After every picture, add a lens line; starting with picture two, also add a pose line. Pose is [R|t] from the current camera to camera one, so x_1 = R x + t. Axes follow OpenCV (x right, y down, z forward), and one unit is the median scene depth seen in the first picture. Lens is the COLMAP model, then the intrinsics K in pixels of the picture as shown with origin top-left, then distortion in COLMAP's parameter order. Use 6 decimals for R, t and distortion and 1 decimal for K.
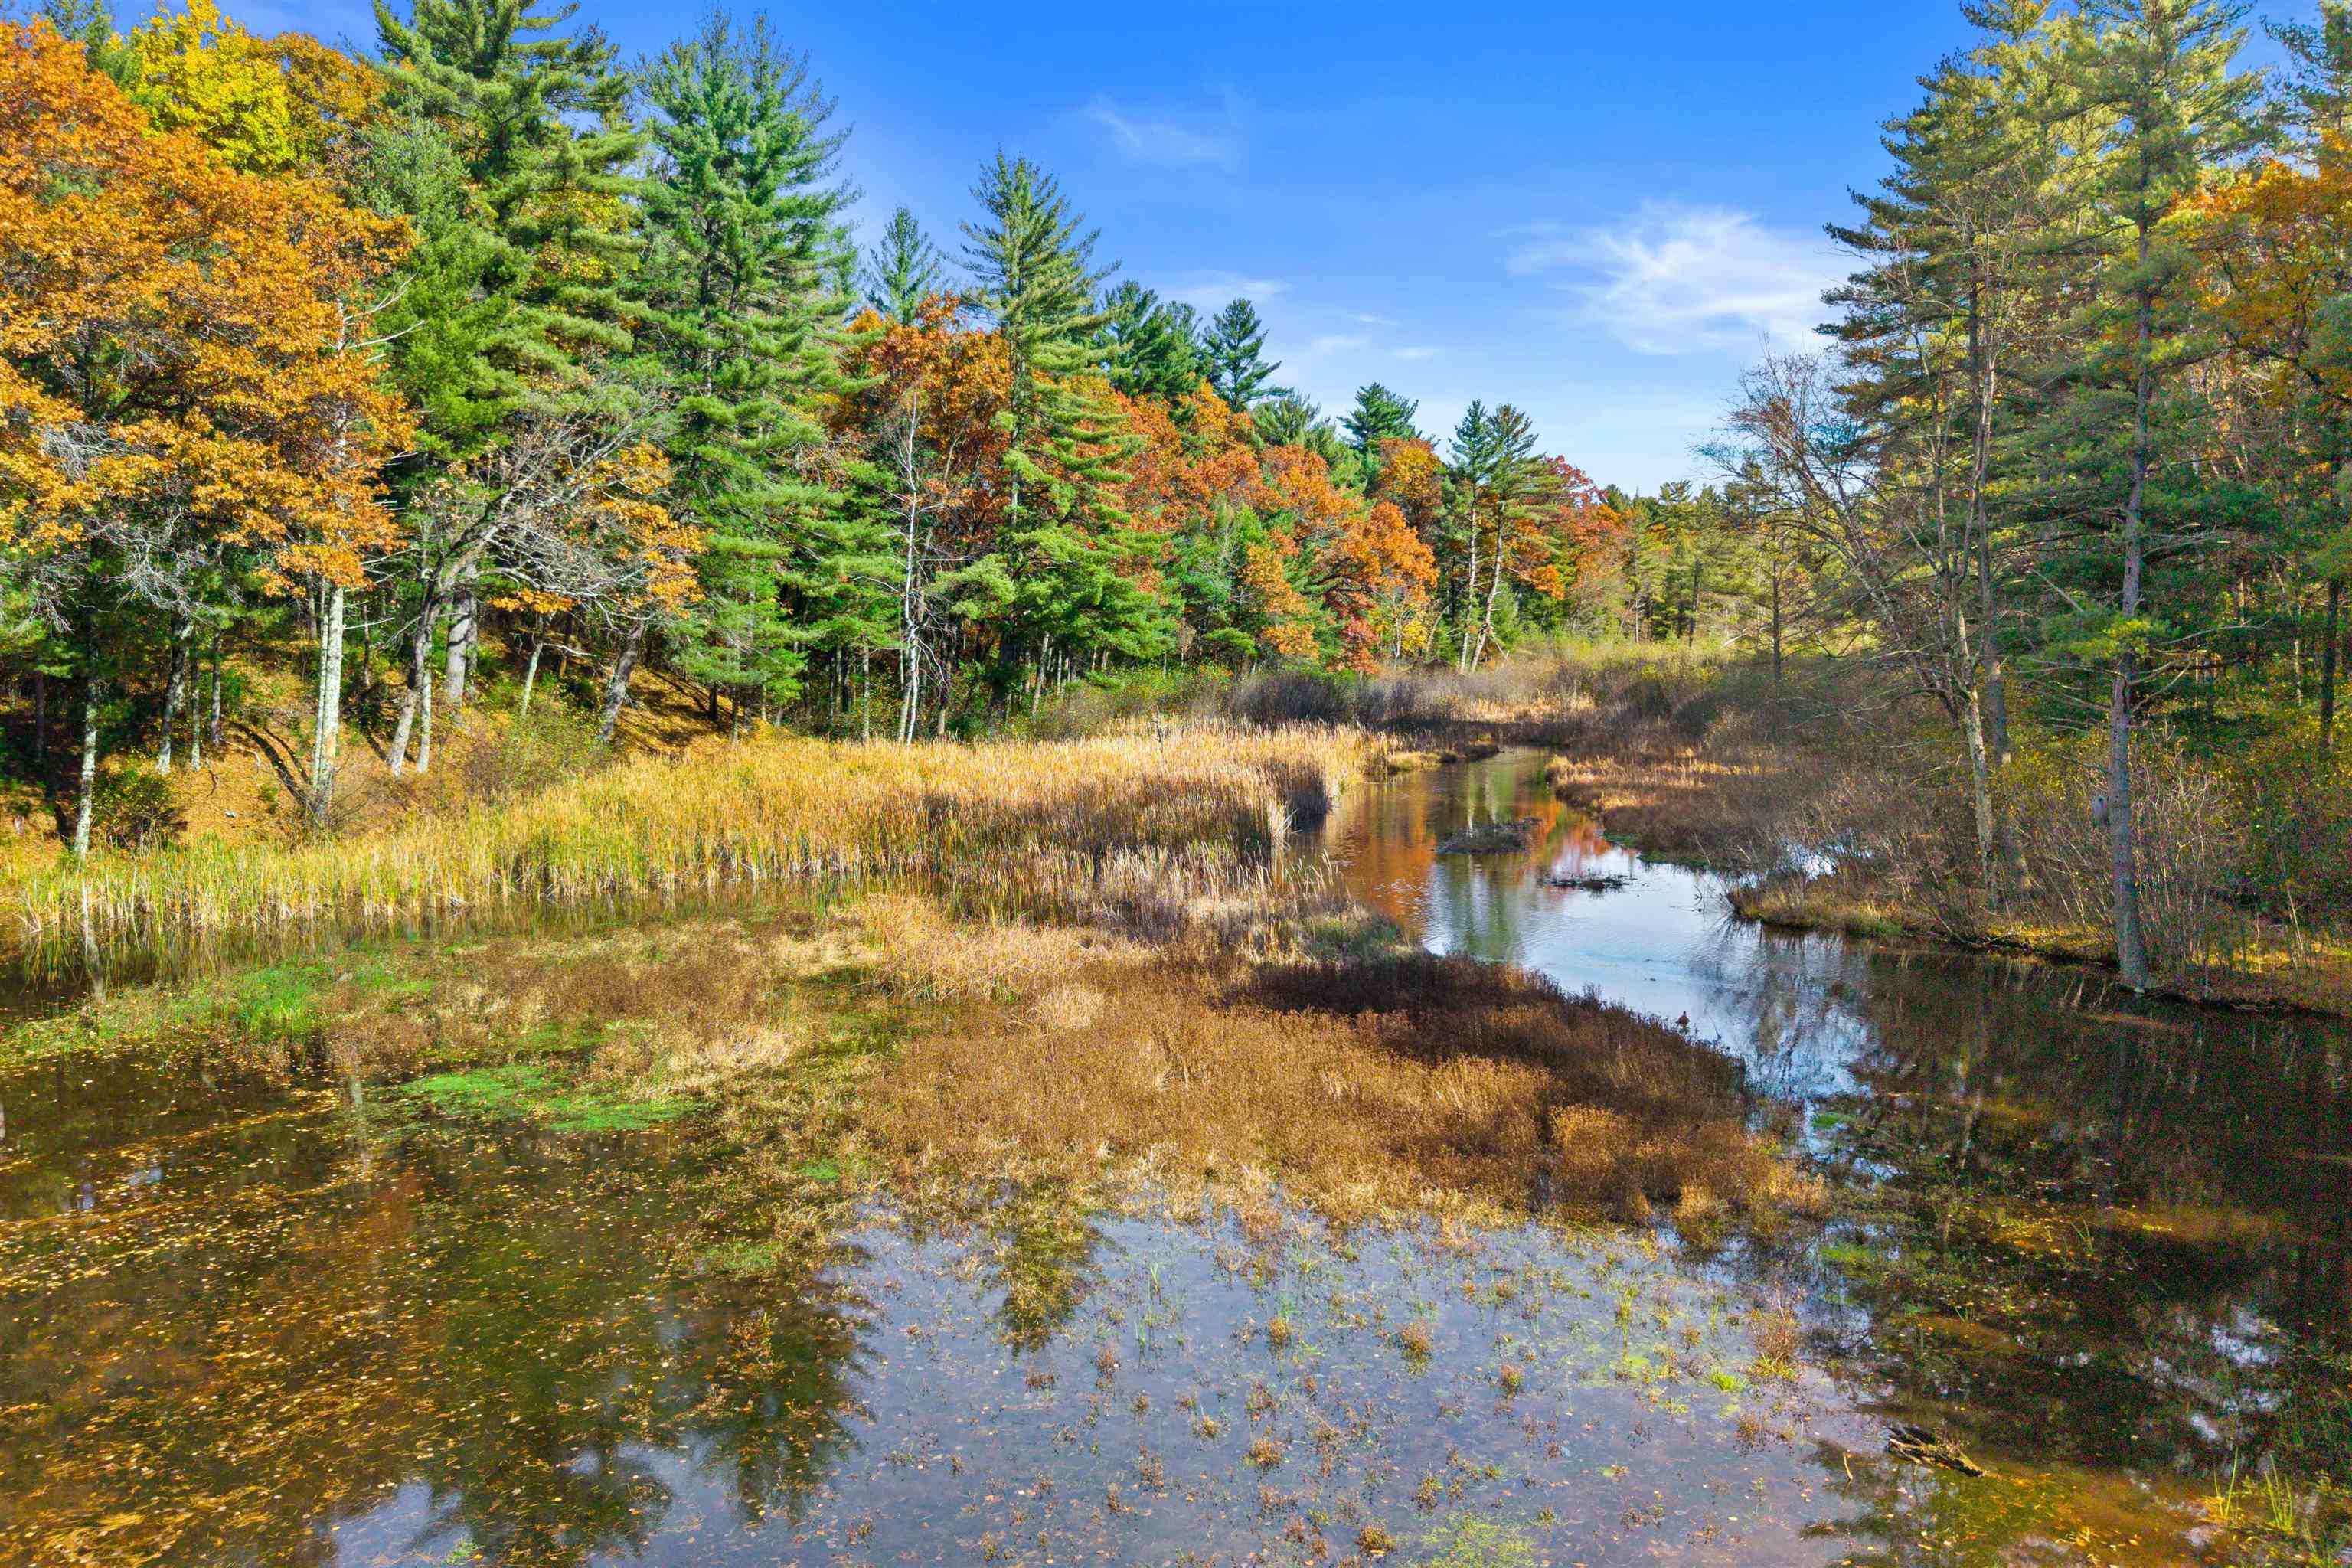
lens RADIAL K [[1878.7, 0, 1212.5], [0, 1878.7, 785.8], [0, 0, 1]] dist [0.047203, -0.033732]
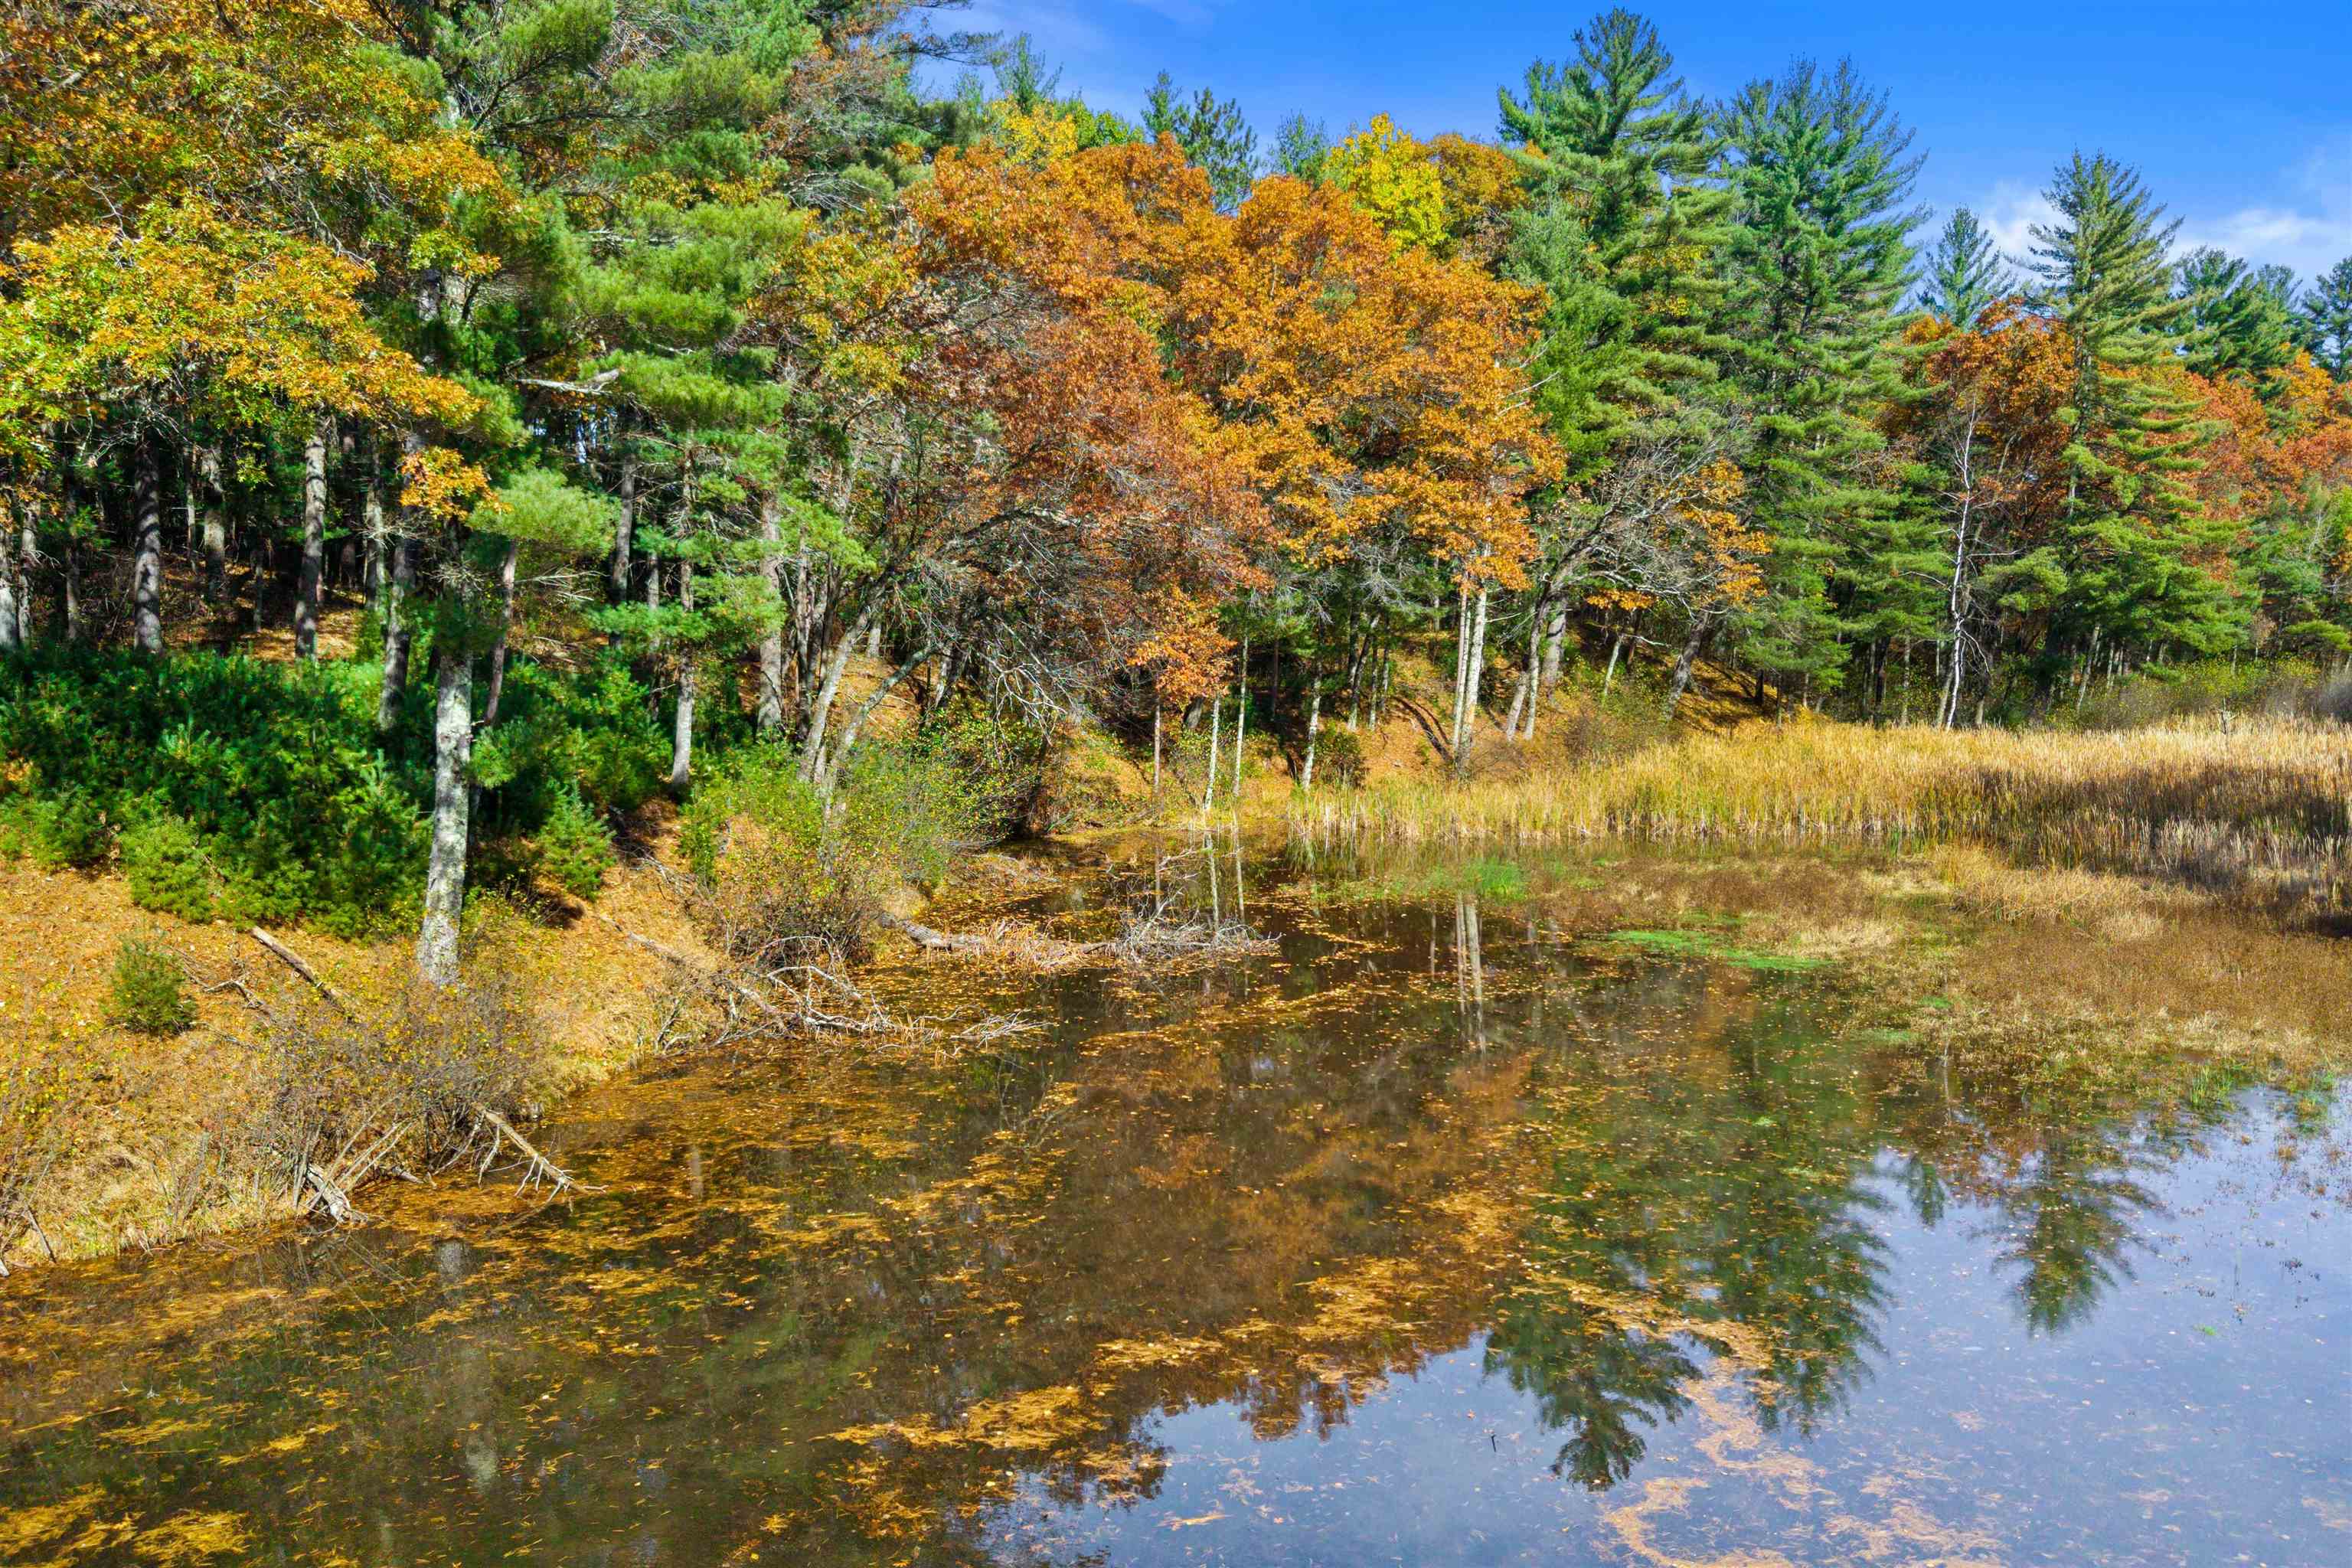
lens RADIAL K [[1878.7, 0, 1212.5], [0, 1878.7, 785.8], [0, 0, 1]] dist [0.047203, -0.033732]
pose [[0.868696, 0.043111, -0.493466, 0.002889], [-0.041936, 0.999030, 0.013455, 0.010837], [0.493567, 0.009006, 0.869661, -0.112966]]
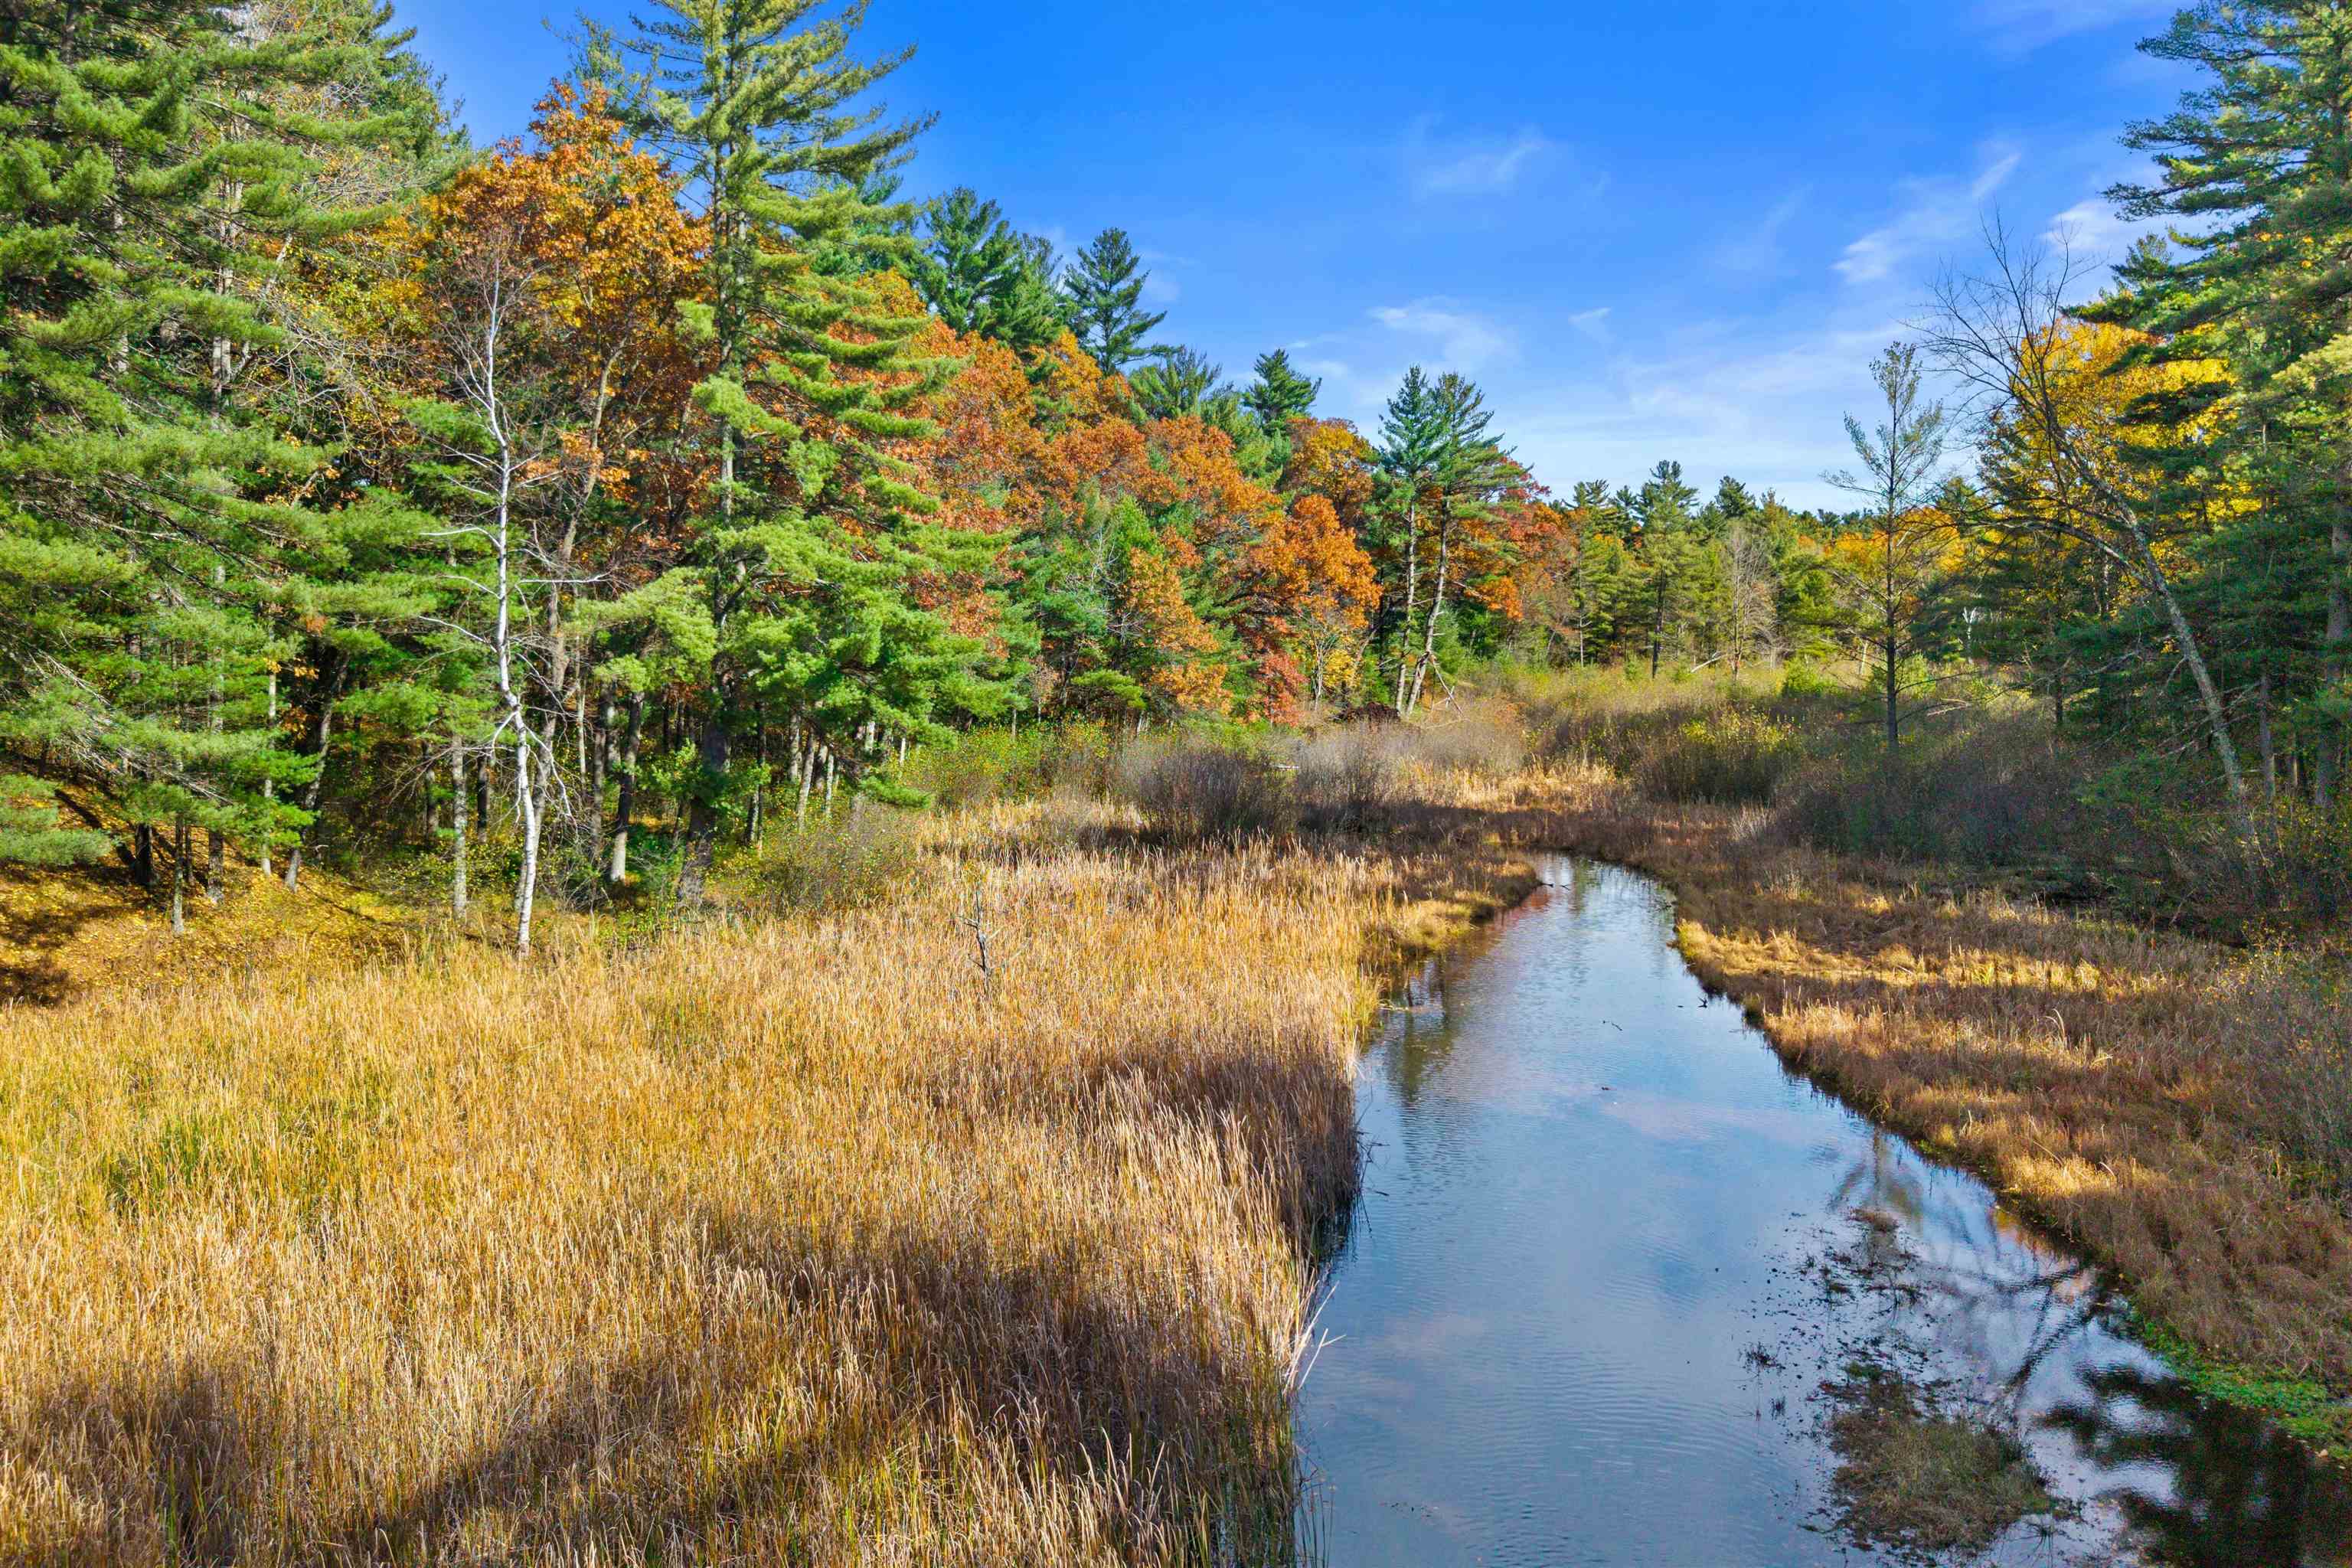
lens RADIAL K [[1819.5, 0, 1222.5], [0, 1819.5, 840.1], [0, 0, 1]] dist [0.020826, -0.056291]
pose [[0.996813, -0.009492, 0.079210, -0.003173], [0.007052, 0.999494, 0.031029, -0.061515], [-0.079464, -0.030371, 0.996375, 0.471836]]
